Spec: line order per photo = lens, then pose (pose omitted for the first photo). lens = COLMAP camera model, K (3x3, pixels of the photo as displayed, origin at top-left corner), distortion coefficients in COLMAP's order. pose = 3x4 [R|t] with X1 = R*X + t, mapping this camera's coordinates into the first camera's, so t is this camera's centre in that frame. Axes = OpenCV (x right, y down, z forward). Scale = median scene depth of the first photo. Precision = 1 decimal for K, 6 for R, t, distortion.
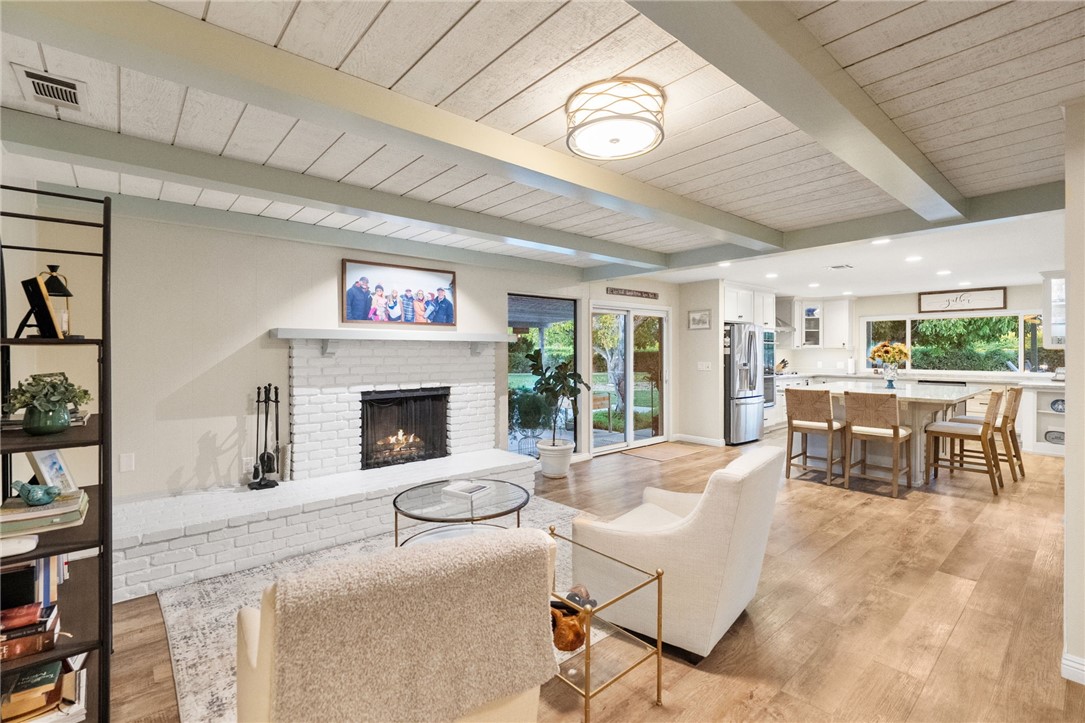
lens RADIAL K [[486.8, 0, 537.4], [0, 486.8, 359.2], [0, 0, 1]] dist [-0.004643, -0.000289]
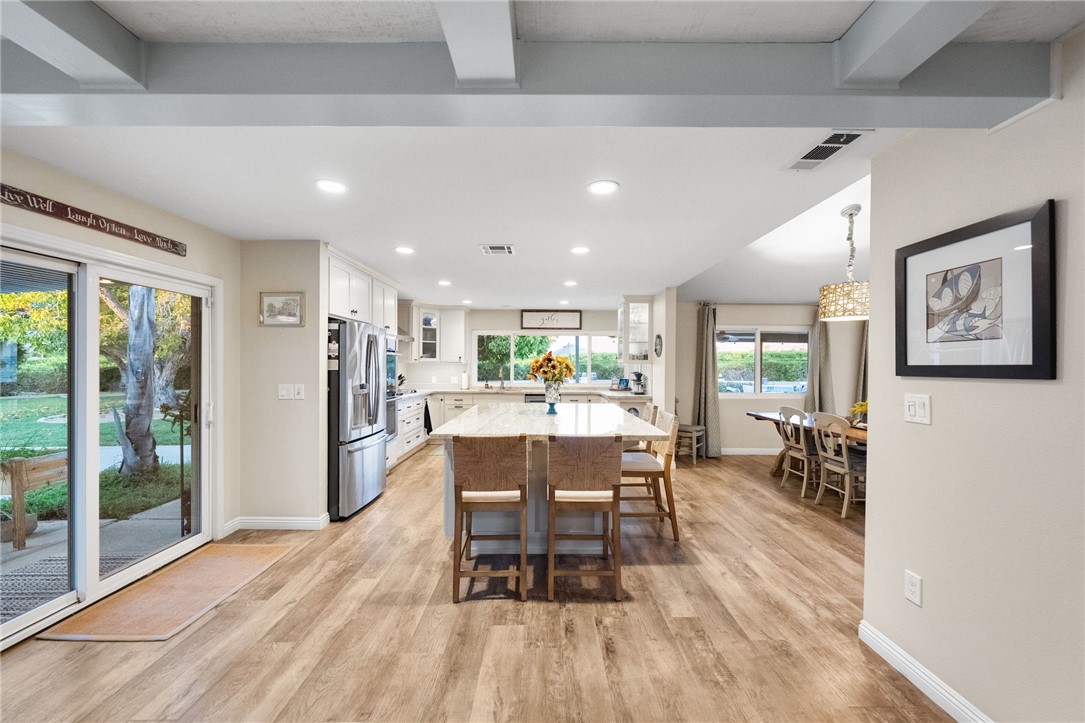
lens RADIAL K [[414.0, 0, 542.5], [0, 414.0, 361.5], [0, 0, 1]] dist [-0.000718, 0.000077]
pose [[0.653584, 0.009926, 0.756789, 0.255305], [0.007764, 0.999773, -0.019818, -0.013193], [-0.756814, 0.018829, 0.653359, 0.698494]]
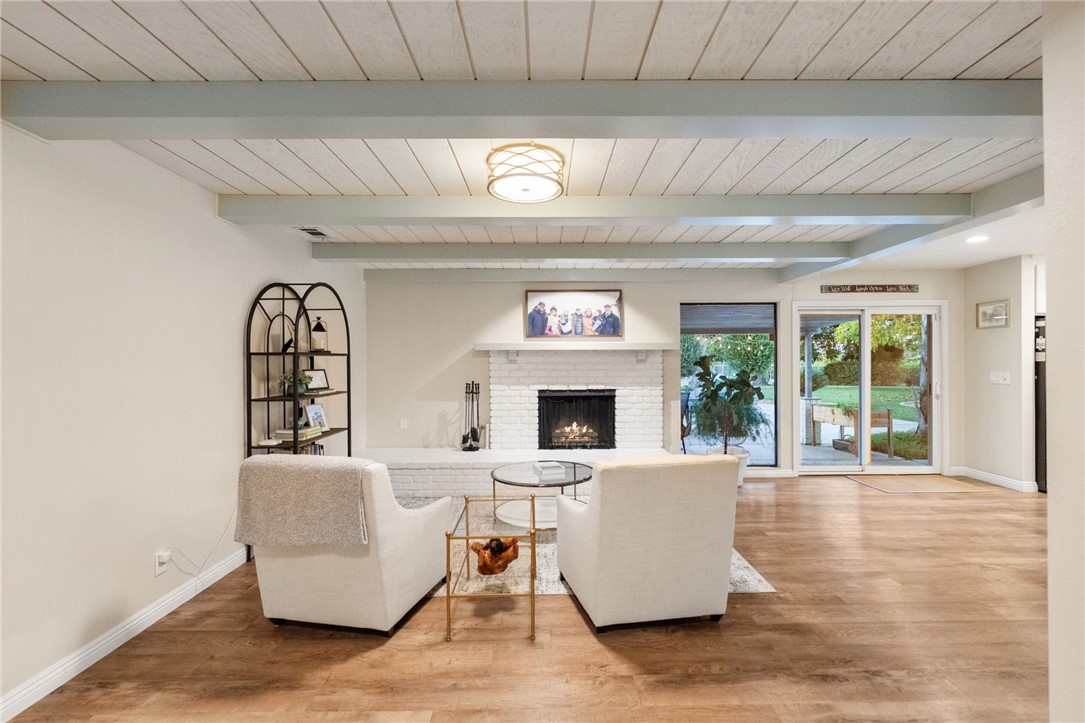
lens RADIAL K [[467.7, 0, 547.8], [0, 467.7, 374.9], [0, 0, 1]] dist [0.000019, 0.000144]
pose [[0.764470, 0.016299, -0.644453, 0.419560], [-0.007216, 0.999834, 0.016728, 0.004752], [0.644619, -0.008138, 0.764461, 0.043648]]
